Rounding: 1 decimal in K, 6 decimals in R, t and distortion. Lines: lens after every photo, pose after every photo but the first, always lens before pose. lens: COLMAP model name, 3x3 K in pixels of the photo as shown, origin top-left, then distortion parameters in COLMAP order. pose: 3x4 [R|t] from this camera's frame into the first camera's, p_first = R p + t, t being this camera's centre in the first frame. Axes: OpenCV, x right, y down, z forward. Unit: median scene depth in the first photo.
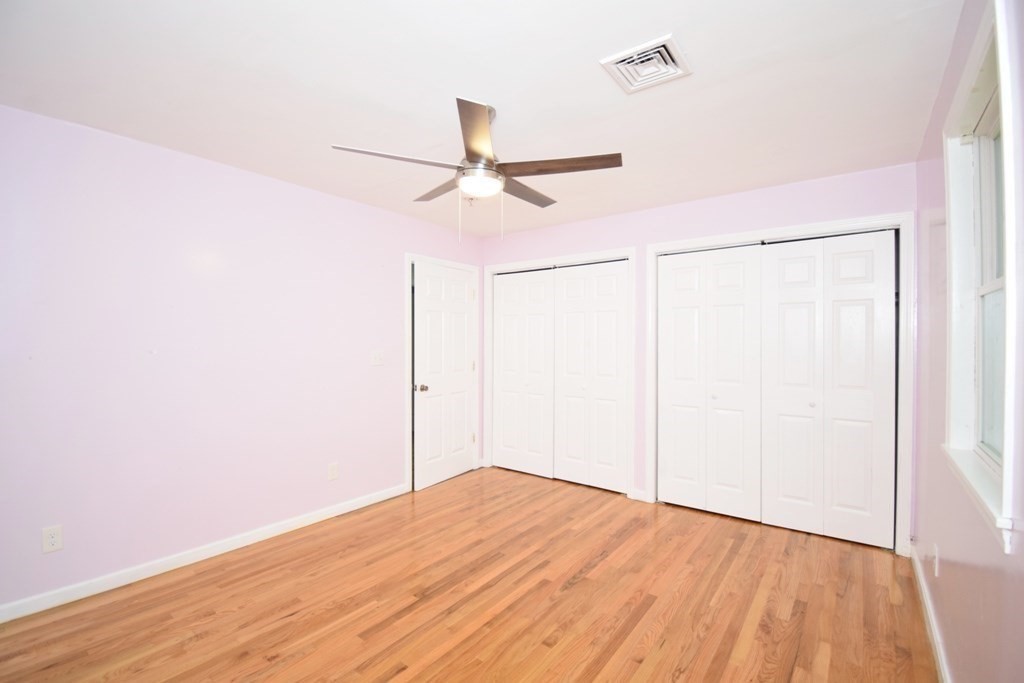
lens RADIAL K [[455.2, 0, 516.8], [0, 455.2, 343.3], [0, 0, 1]] dist [0.021536, -0.025522]
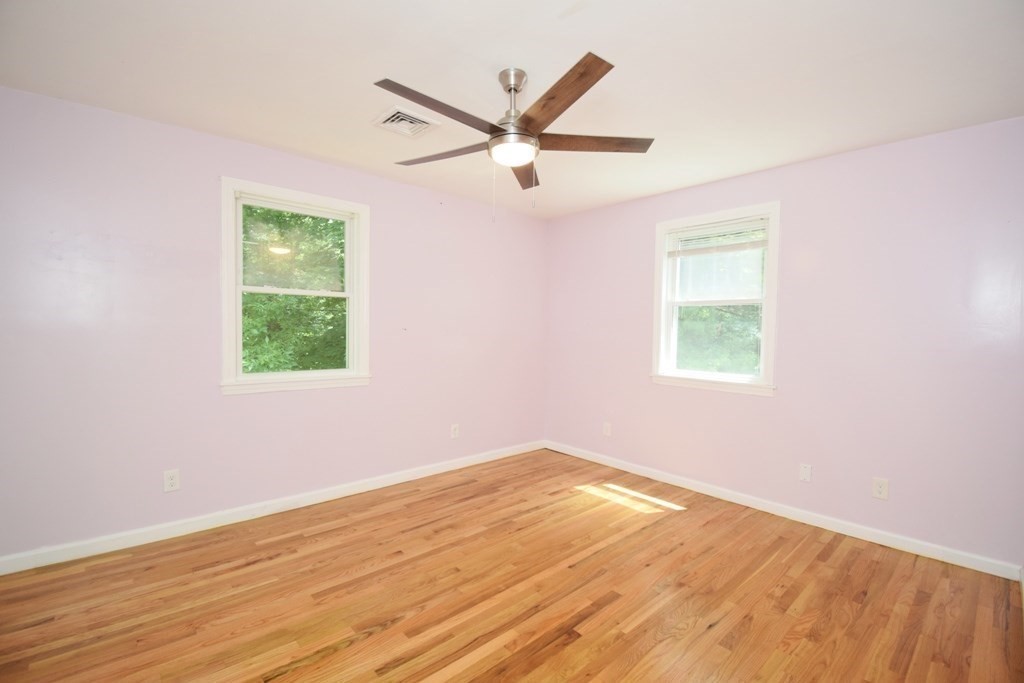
lens RADIAL K [[455.2, 0, 516.8], [0, 455.2, 343.3], [0, 0, 1]] dist [0.021536, -0.025522]
pose [[-0.982702, -0.026293, 0.183317, -0.210493], [-0.019172, 0.998995, 0.040507, 0.007441], [-0.184198, 0.036292, -0.982219, 1.520332]]
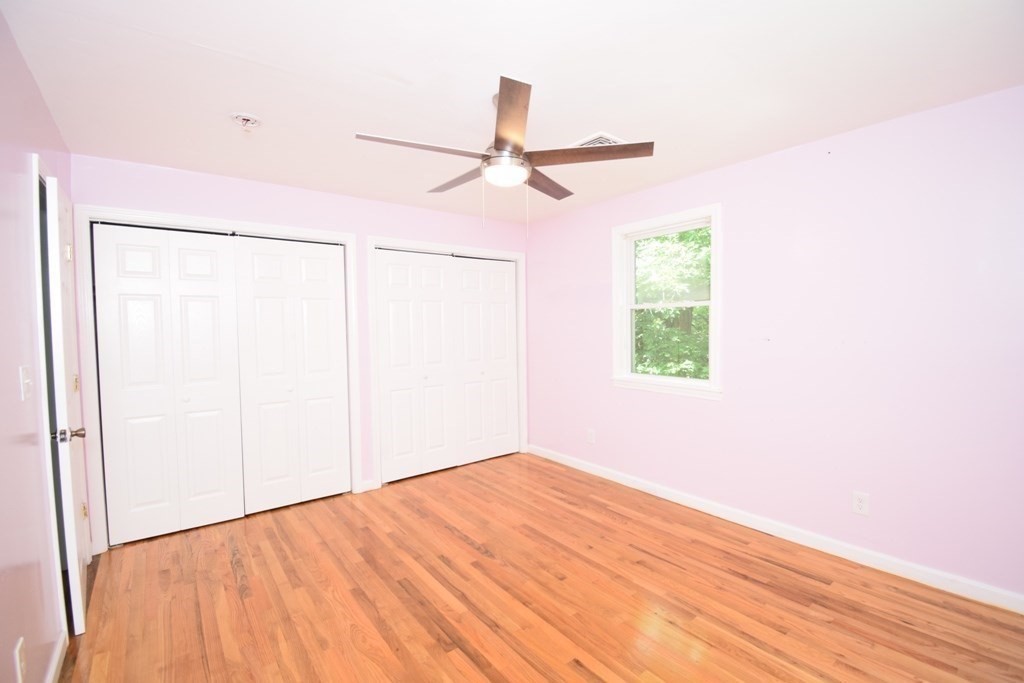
lens RADIAL K [[455.2, 0, 516.8], [0, 455.2, 343.3], [0, 0, 1]] dist [0.021536, -0.025522]
pose [[0.263458, -0.046889, 0.963531, -0.801182], [0.018328, 0.998881, 0.043598, -0.021857], [-0.964497, 0.006174, 0.264022, 0.564896]]
